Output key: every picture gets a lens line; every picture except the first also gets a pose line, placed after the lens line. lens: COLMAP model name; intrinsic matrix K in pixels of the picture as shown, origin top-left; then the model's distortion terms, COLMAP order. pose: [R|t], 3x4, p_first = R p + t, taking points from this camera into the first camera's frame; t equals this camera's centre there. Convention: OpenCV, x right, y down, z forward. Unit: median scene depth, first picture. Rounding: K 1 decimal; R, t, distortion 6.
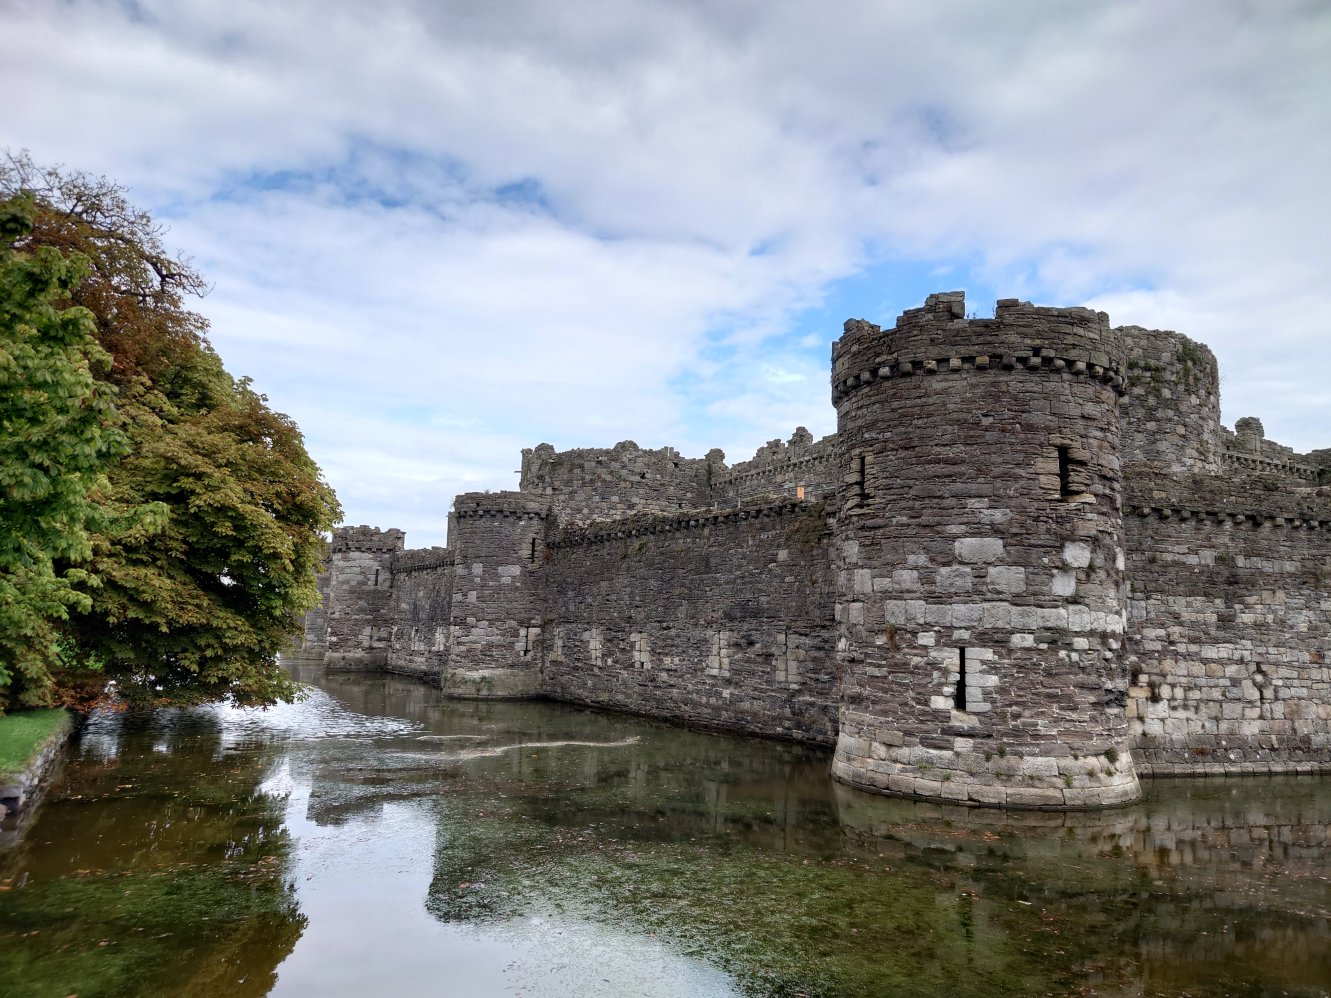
lens RADIAL K [[926.3, 0, 695.8], [0, 926.3, 498.3], [0, 0, 1]] dist [0.075003, -0.073214]
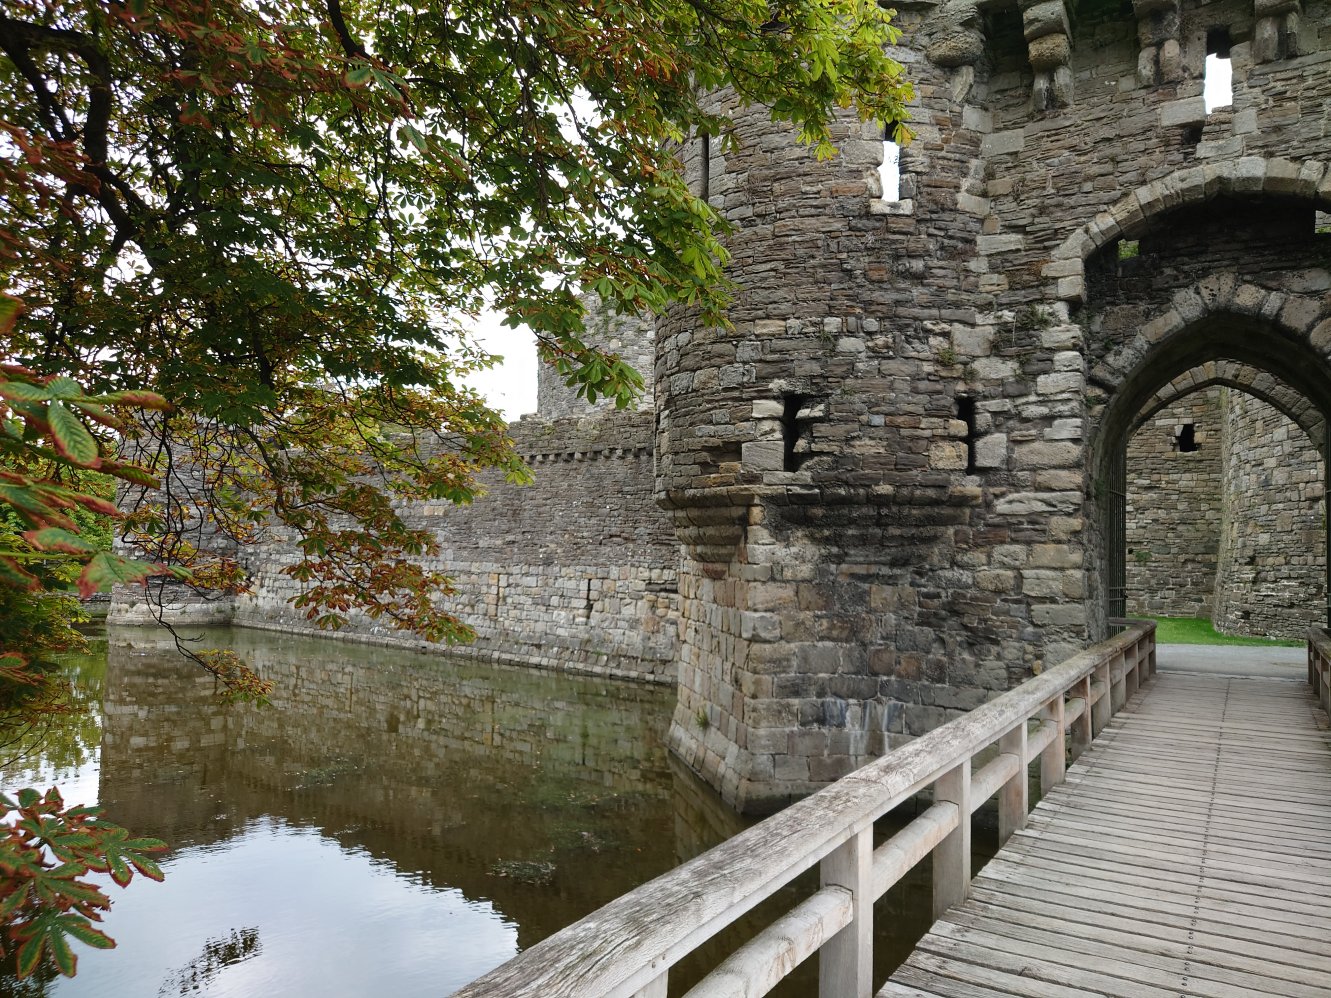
lens RADIAL K [[926.3, 0, 695.8], [0, 926.3, 498.3], [0, 0, 1]] dist [0.075003, -0.073214]
pose [[0.551028, -0.064085, -0.832022, 2.401987], [0.113389, 0.993550, -0.001432, 0.146340], [0.826747, -0.093553, 0.554740, 0.718040]]
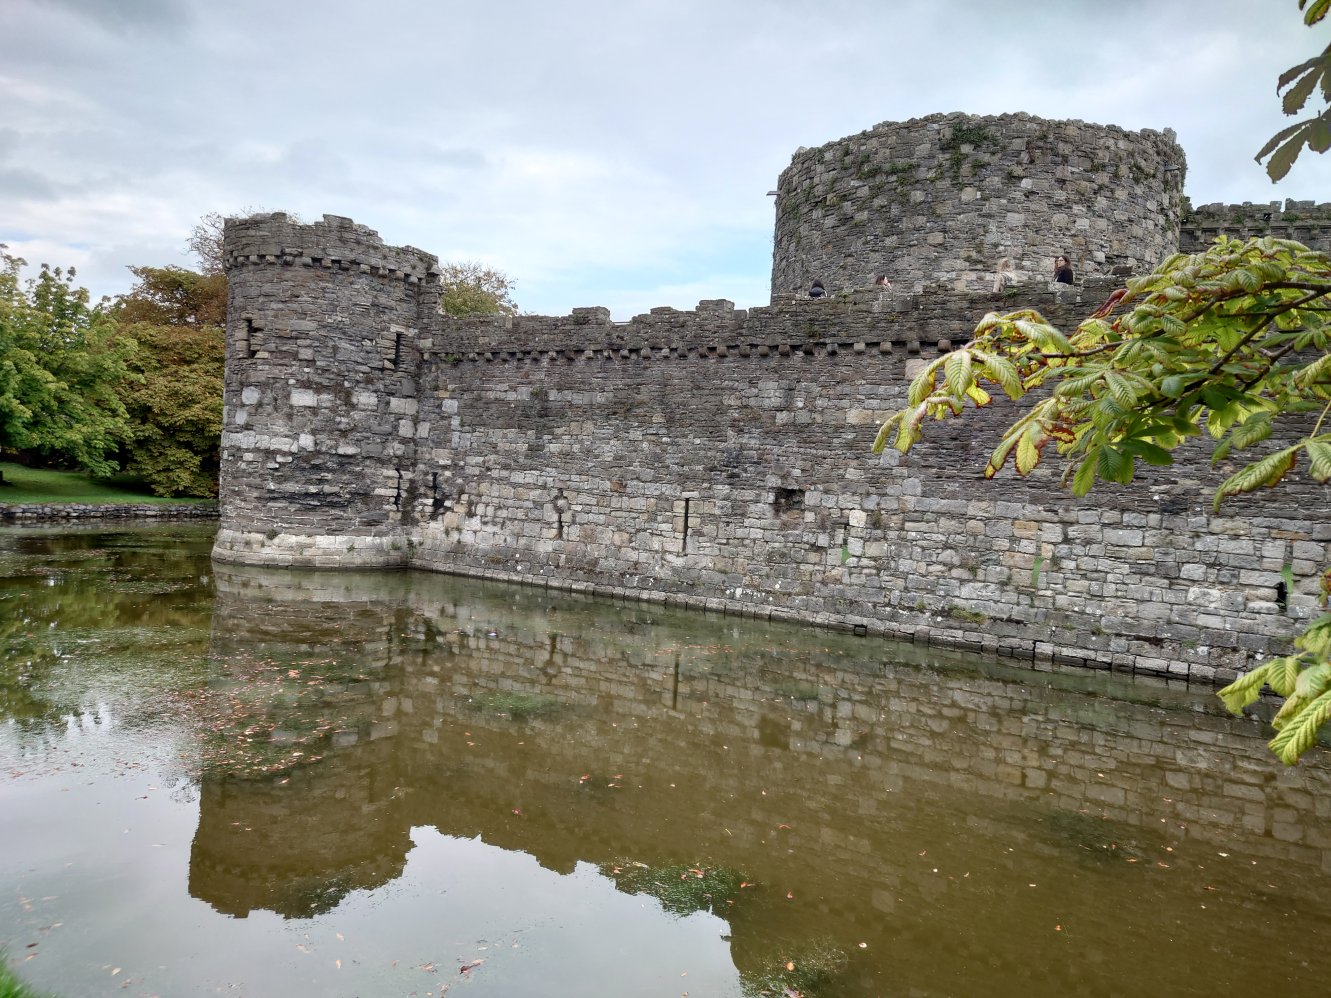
lens RADIAL K [[931.8, 0, 688.1], [0, 931.8, 511.0], [0, 0, 1]] dist [0.074876, -0.071974]
pose [[0.670199, 0.036134, -0.741302, 1.564592], [0.062624, 0.992499, 0.104996, 0.101526], [0.739535, -0.116792, 0.662909, 0.417145]]
